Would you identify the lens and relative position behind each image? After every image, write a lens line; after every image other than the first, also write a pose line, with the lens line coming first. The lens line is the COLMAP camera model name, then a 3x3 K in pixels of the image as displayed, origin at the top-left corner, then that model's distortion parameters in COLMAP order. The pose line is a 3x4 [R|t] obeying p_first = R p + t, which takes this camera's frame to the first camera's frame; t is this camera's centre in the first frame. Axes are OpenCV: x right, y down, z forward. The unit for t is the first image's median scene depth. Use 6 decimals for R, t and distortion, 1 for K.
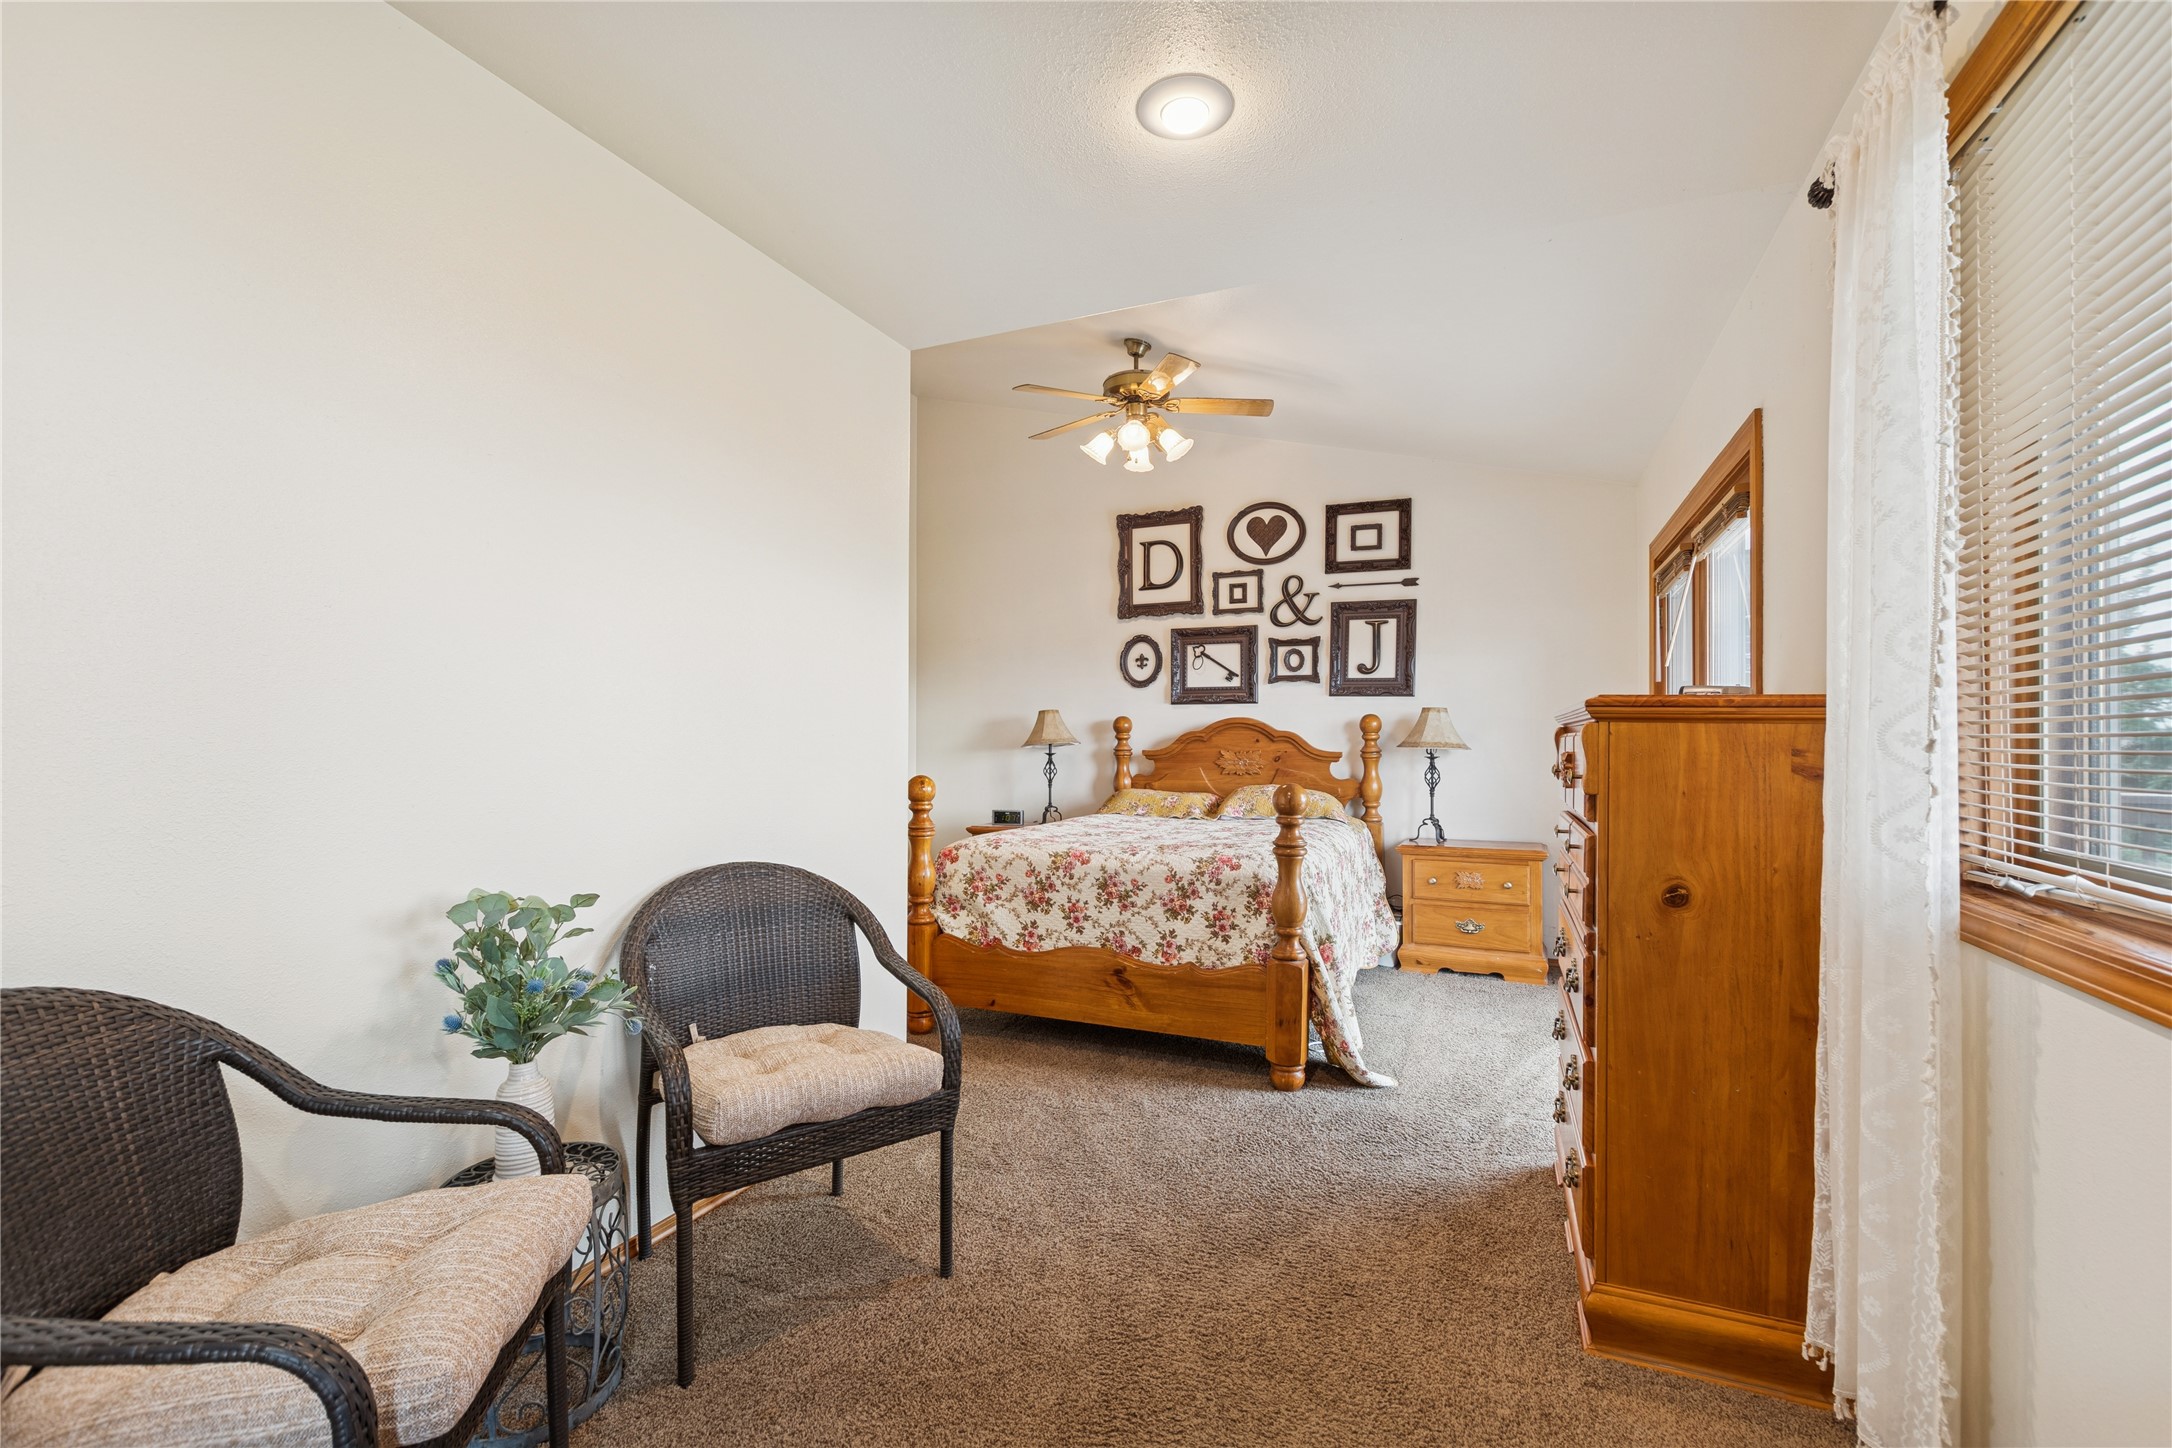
lens RADIAL K [[941.6, 0, 1074.8], [0, 941.6, 738.3], [0, 0, 1]] dist [0.009318, -0.004470]
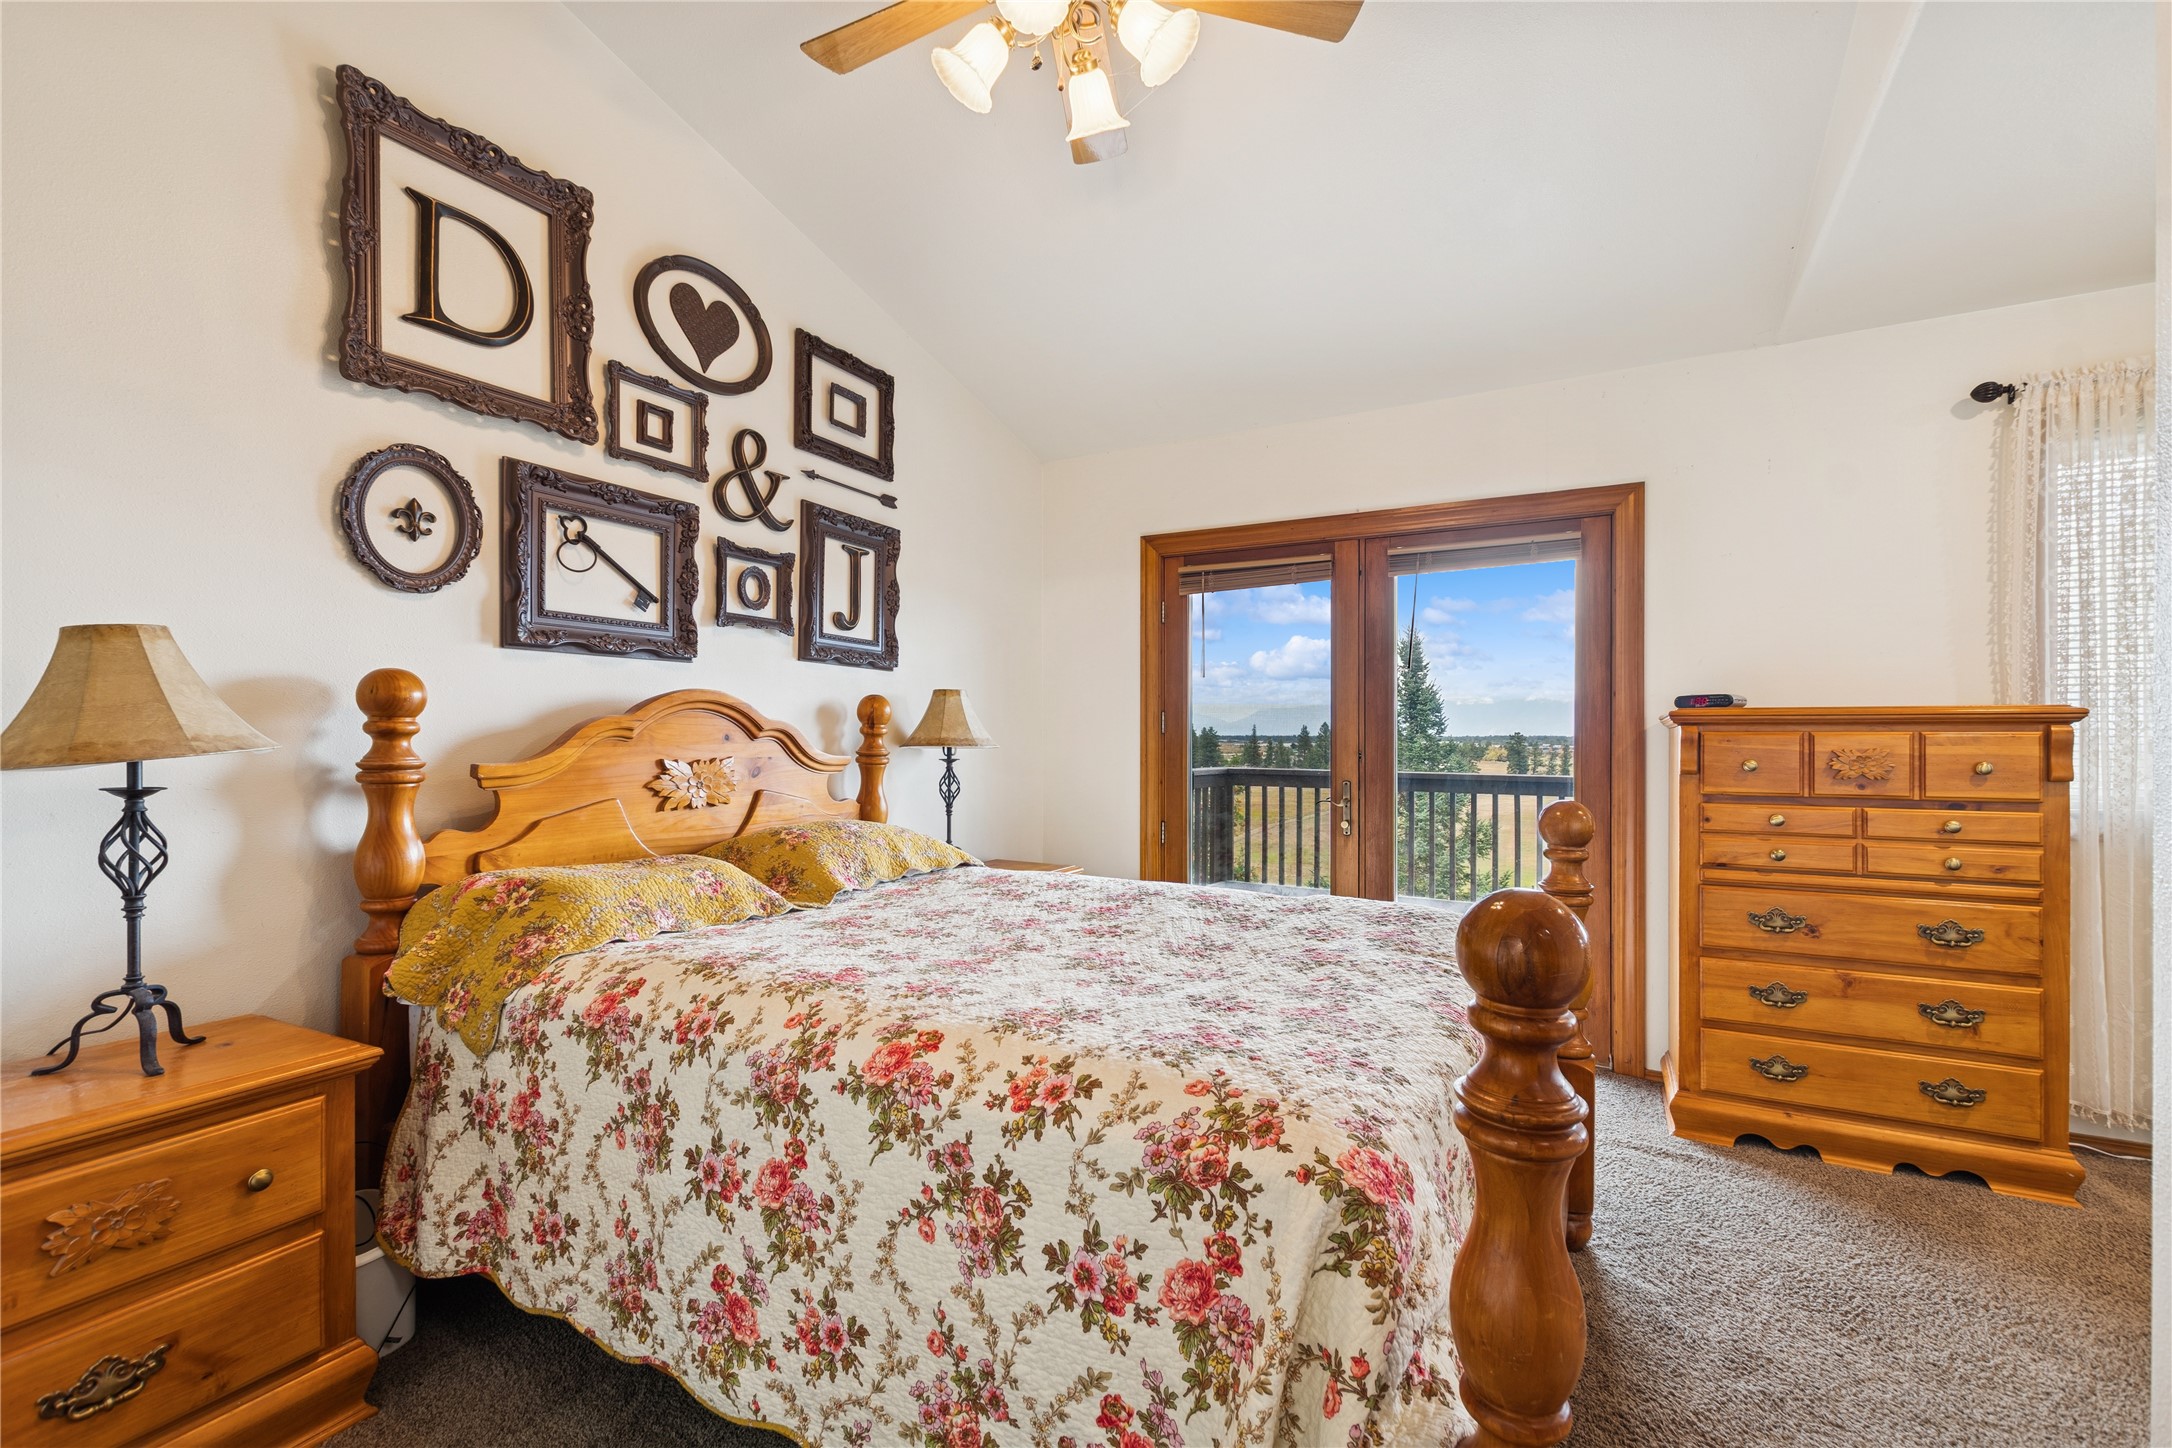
lens RADIAL K [[941.6, 0, 1089.4], [0, 941.6, 739.6], [0, 0, 1]] dist [0.009318, -0.004470]
pose [[0.081224, -0.002491, 0.996693, -0.287204], [0.006629, 0.999976, 0.001958, 0.003677], [-0.996674, 0.006448, 0.081239, 0.761672]]
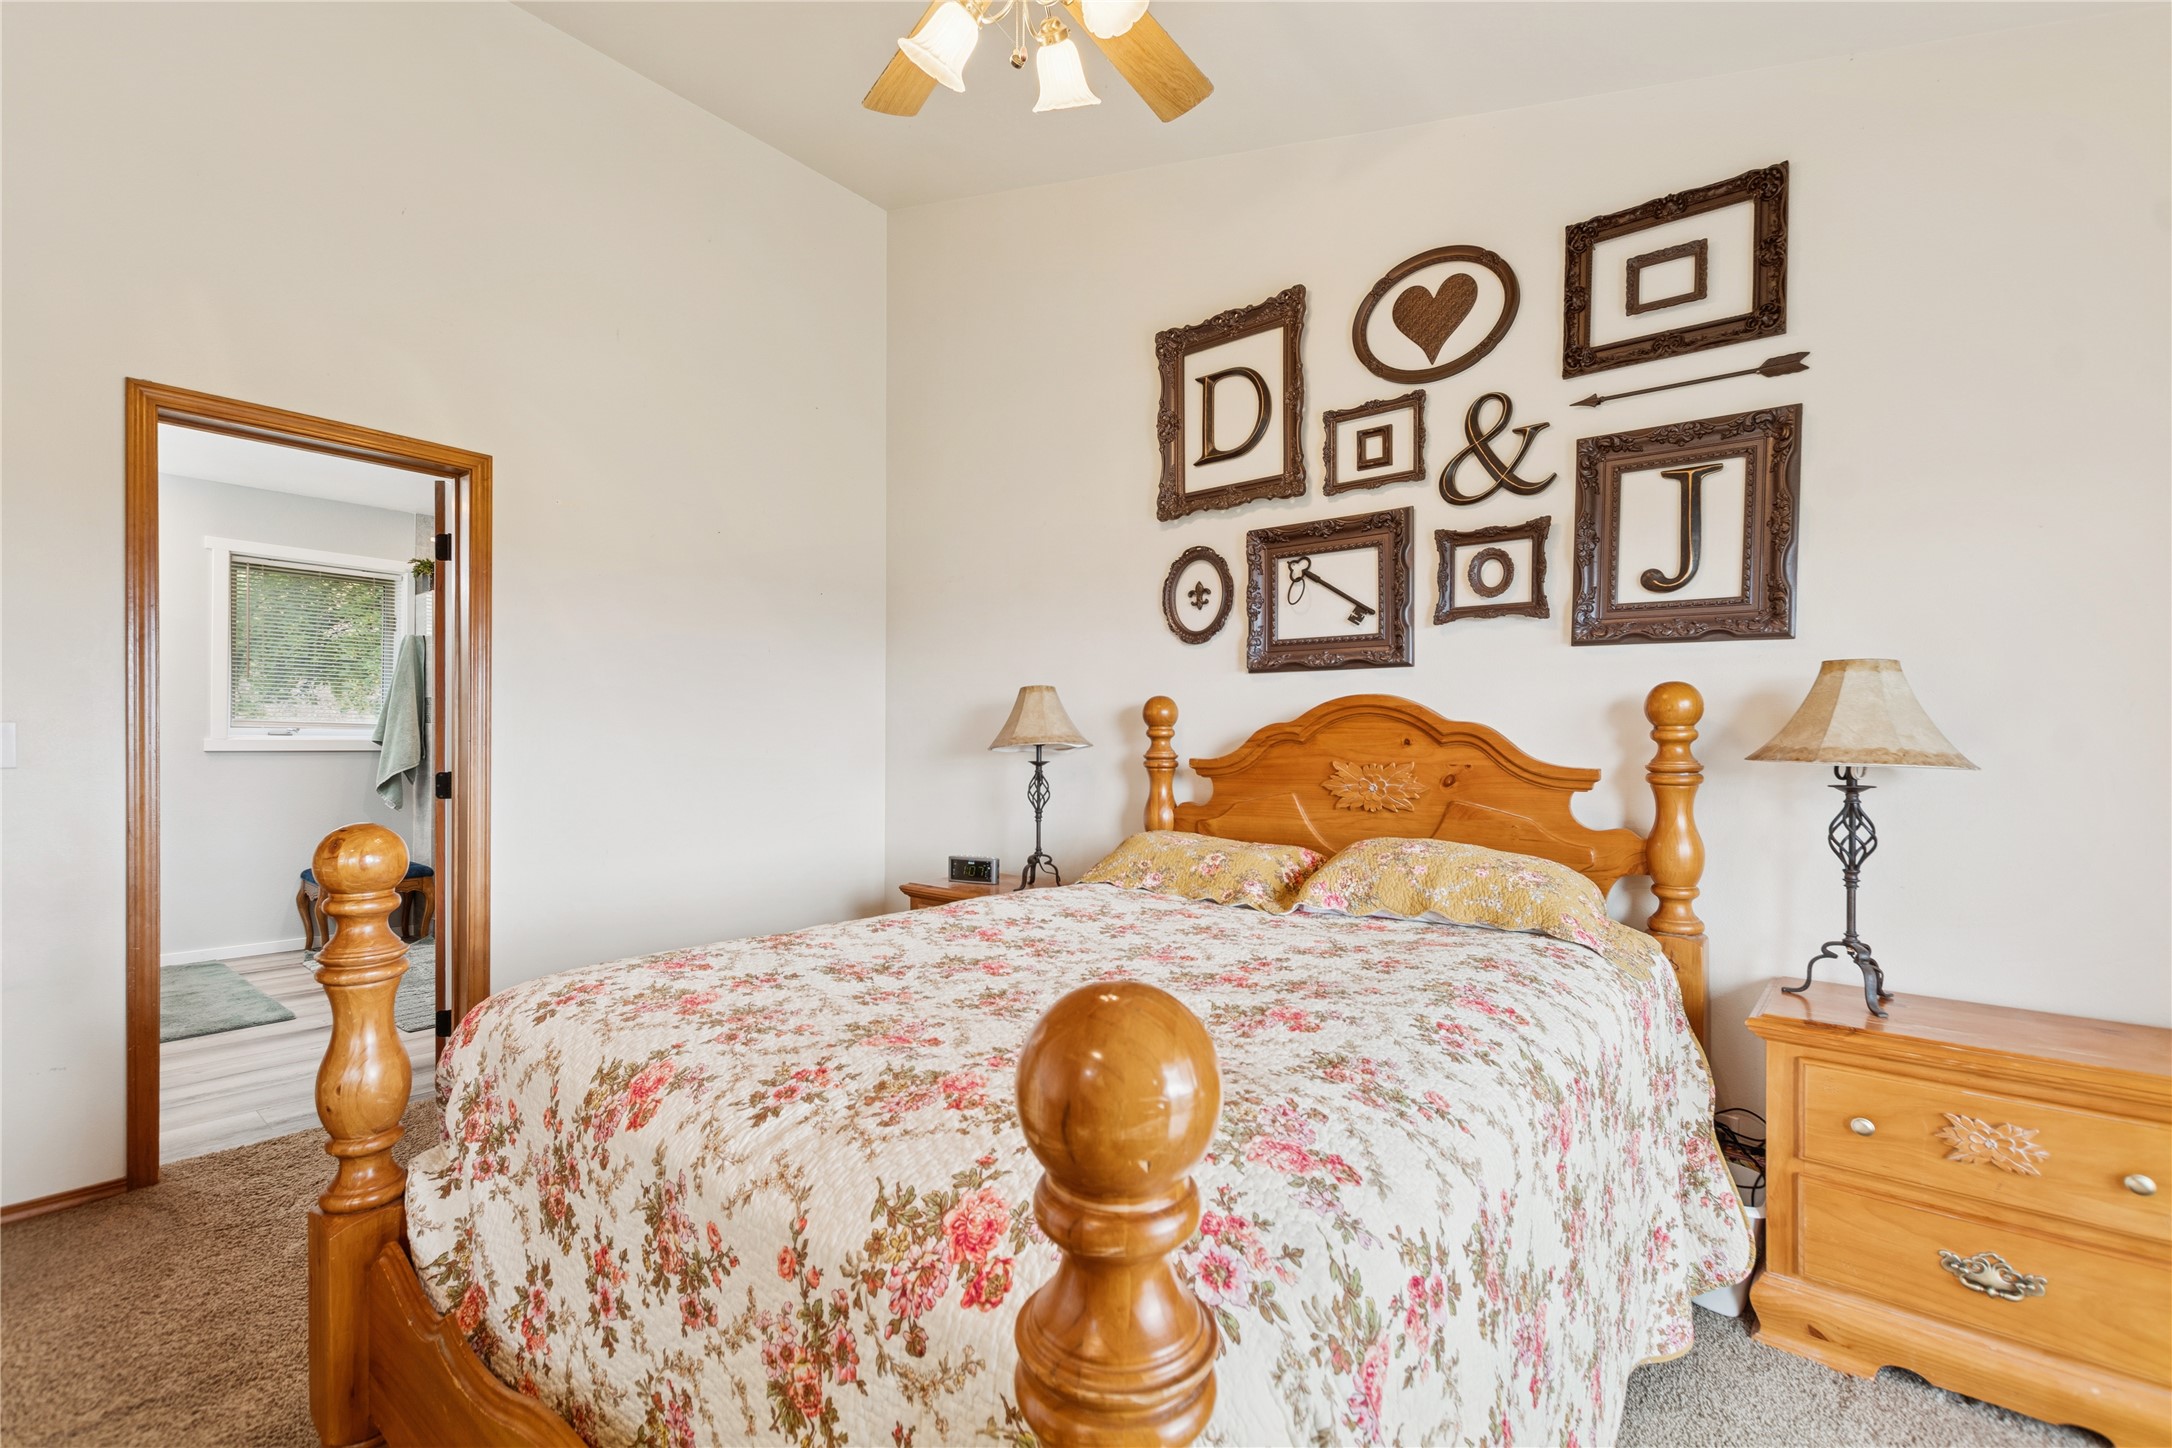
lens RADIAL K [[941.6, 0, 1065.2], [0, 941.6, 737.7], [0, 0, 1]] dist [0.009318, -0.004470]
pose [[0.962822, 0.005123, -0.270087, 0.154459], [-0.005601, 0.999984, -0.000998, 0.001624], [0.270077, 0.002473, 0.962835, 0.484020]]
